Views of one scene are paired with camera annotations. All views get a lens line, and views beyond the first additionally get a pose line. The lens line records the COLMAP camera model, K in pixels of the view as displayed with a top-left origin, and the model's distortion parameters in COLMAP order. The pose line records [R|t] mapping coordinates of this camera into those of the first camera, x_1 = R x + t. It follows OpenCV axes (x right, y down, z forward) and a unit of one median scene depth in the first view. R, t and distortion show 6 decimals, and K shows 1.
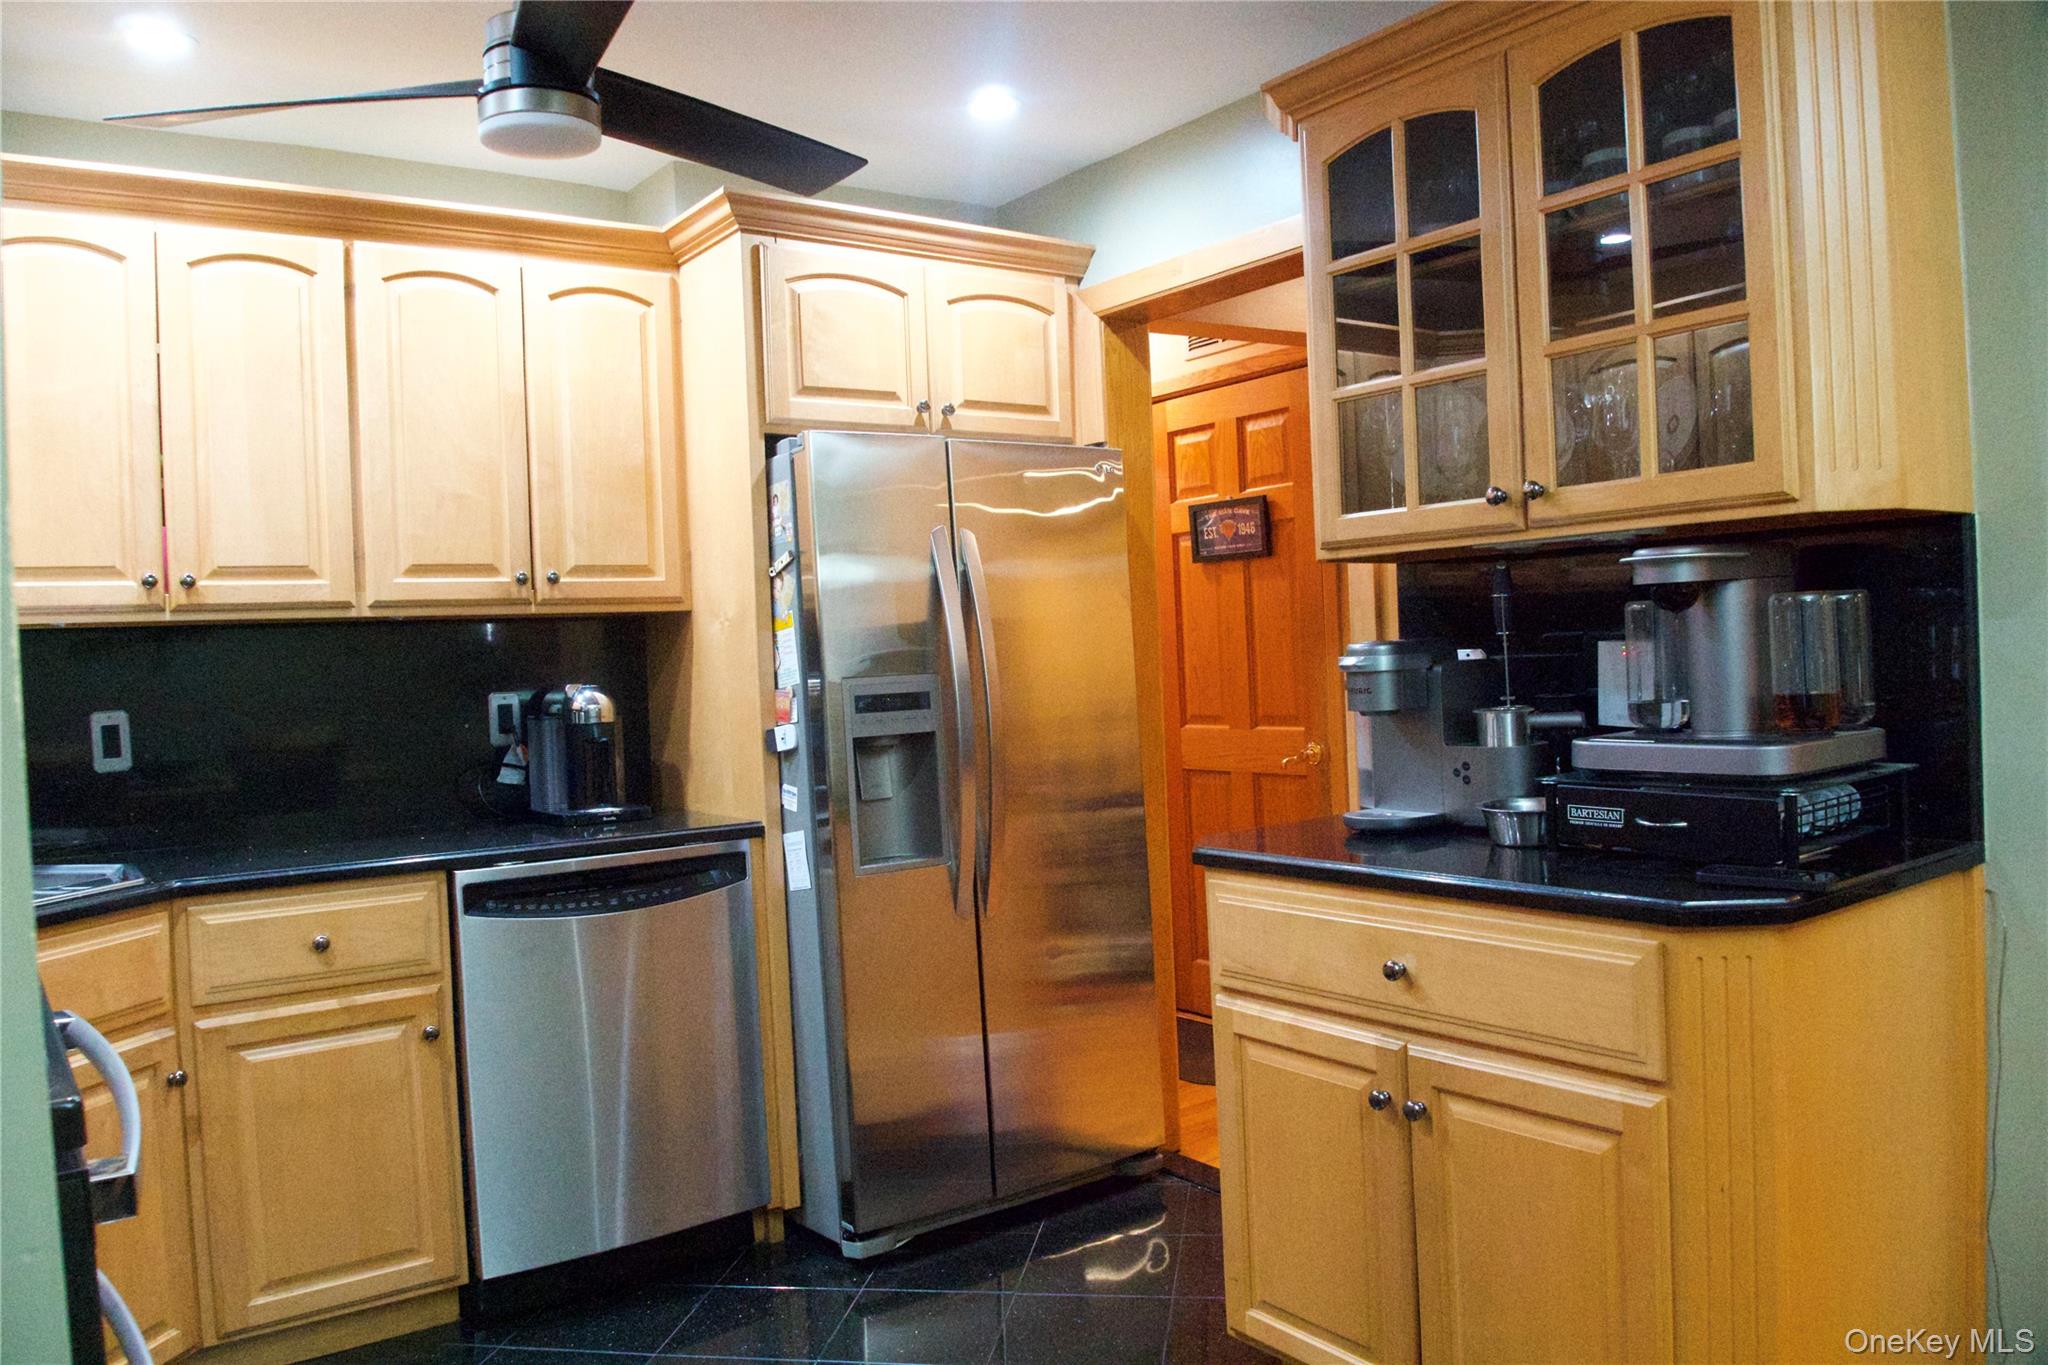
lens RADIAL K [[1557.0, 0, 1021.1], [0, 1557.0, 676.2], [0, 0, 1]] dist [-0.030386, -0.034279]
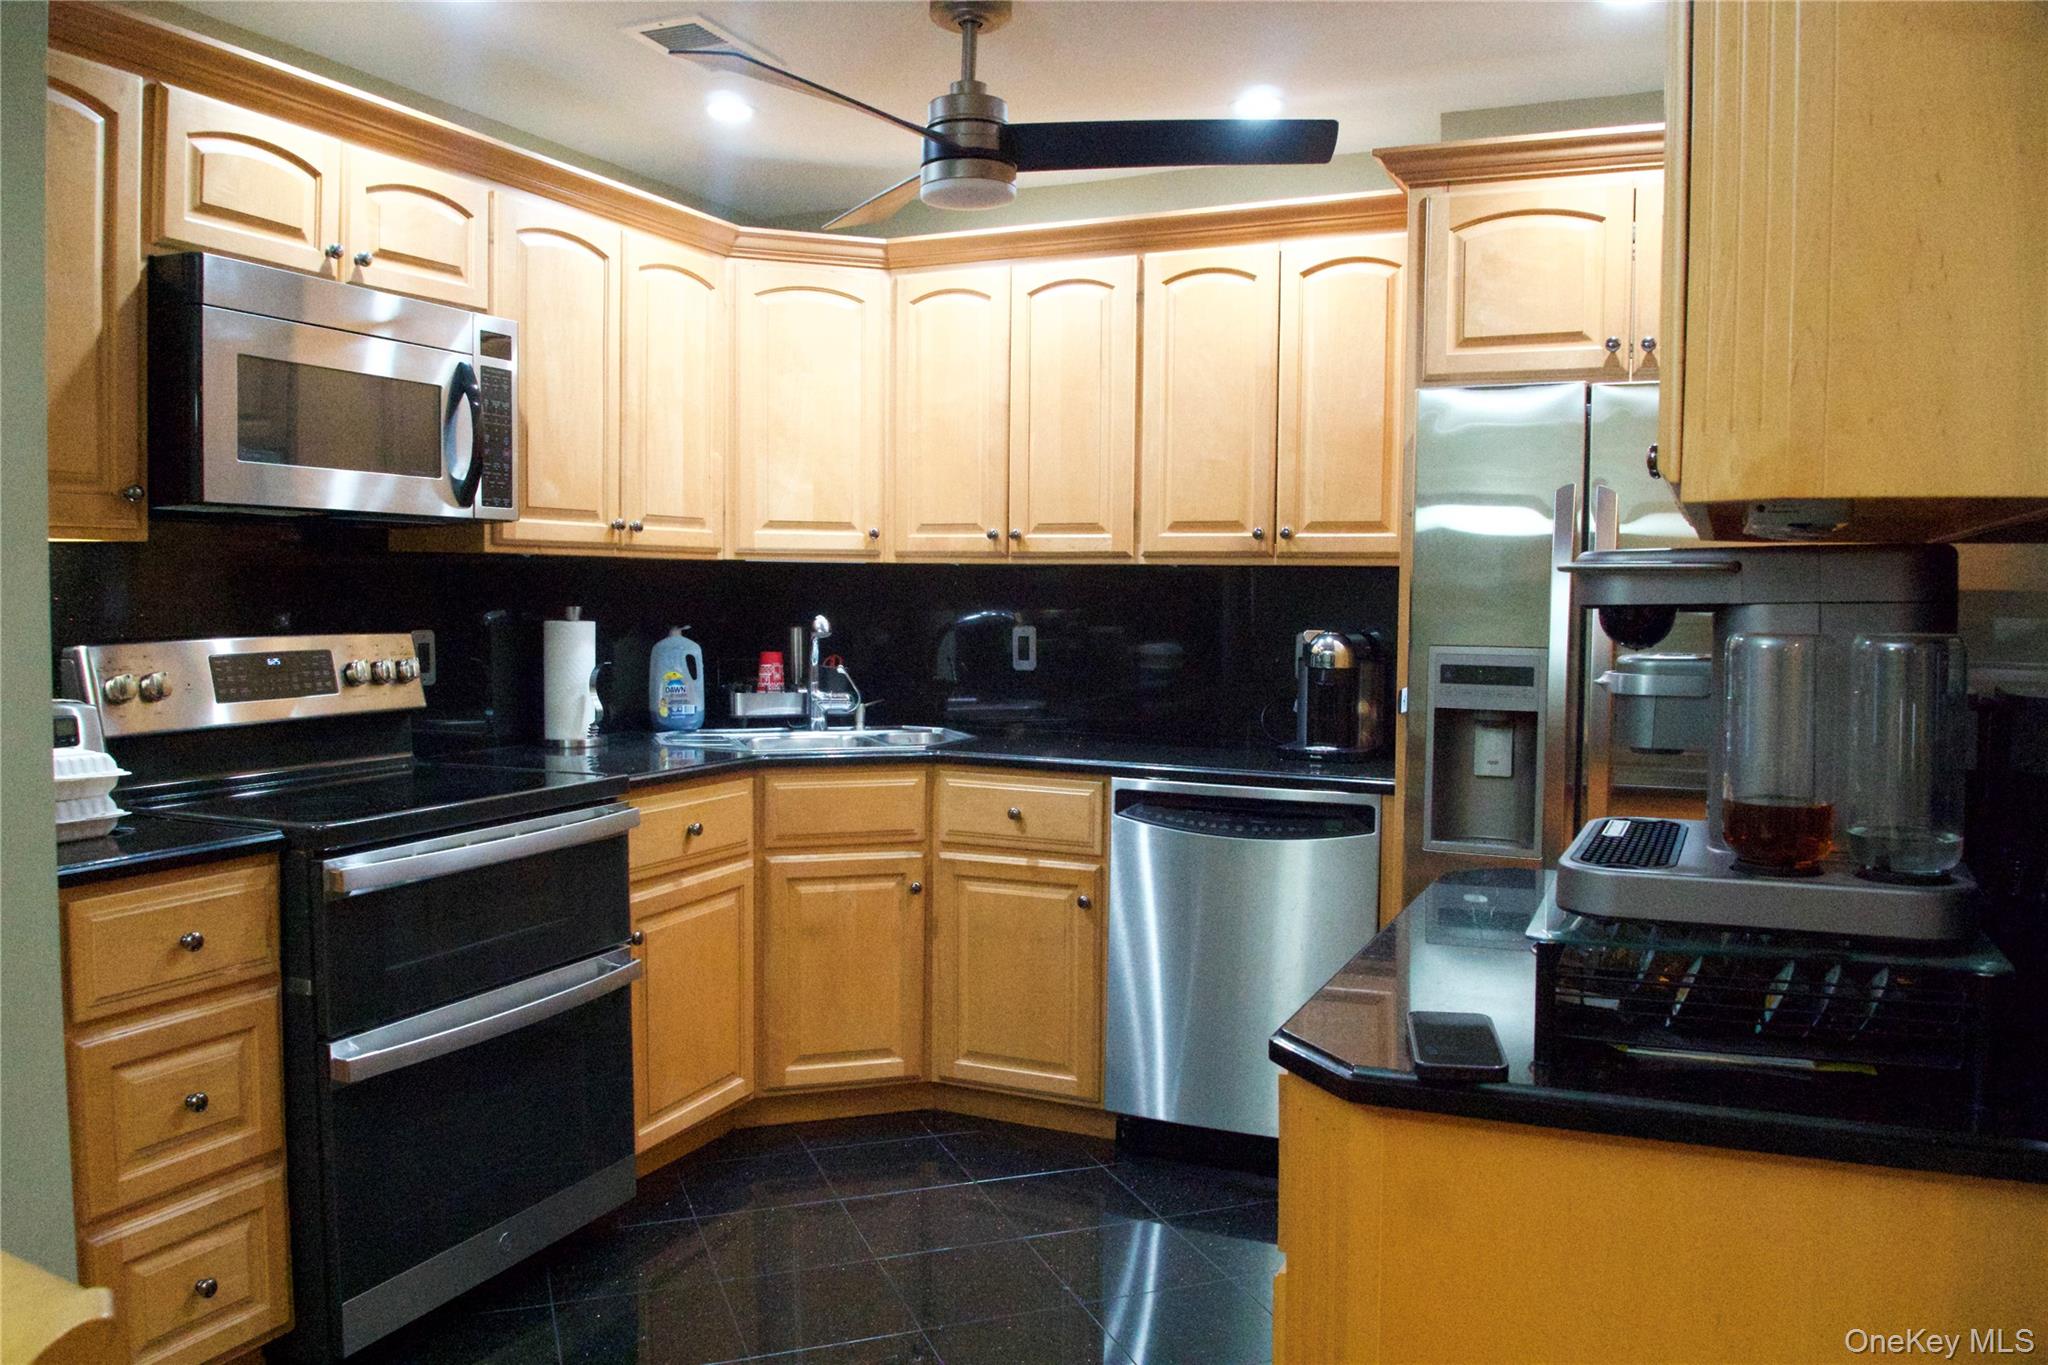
lens RADIAL K [[1557.0, 0, 1018.0], [0, 1557.0, 678.8], [0, 0, 1]] dist [-0.030386, -0.034279]
pose [[0.493406, 0.098951, -0.864153, 0.609633], [-0.044613, 0.995079, 0.088470, -0.053210], [0.868654, -0.005099, 0.495392, 0.305584]]
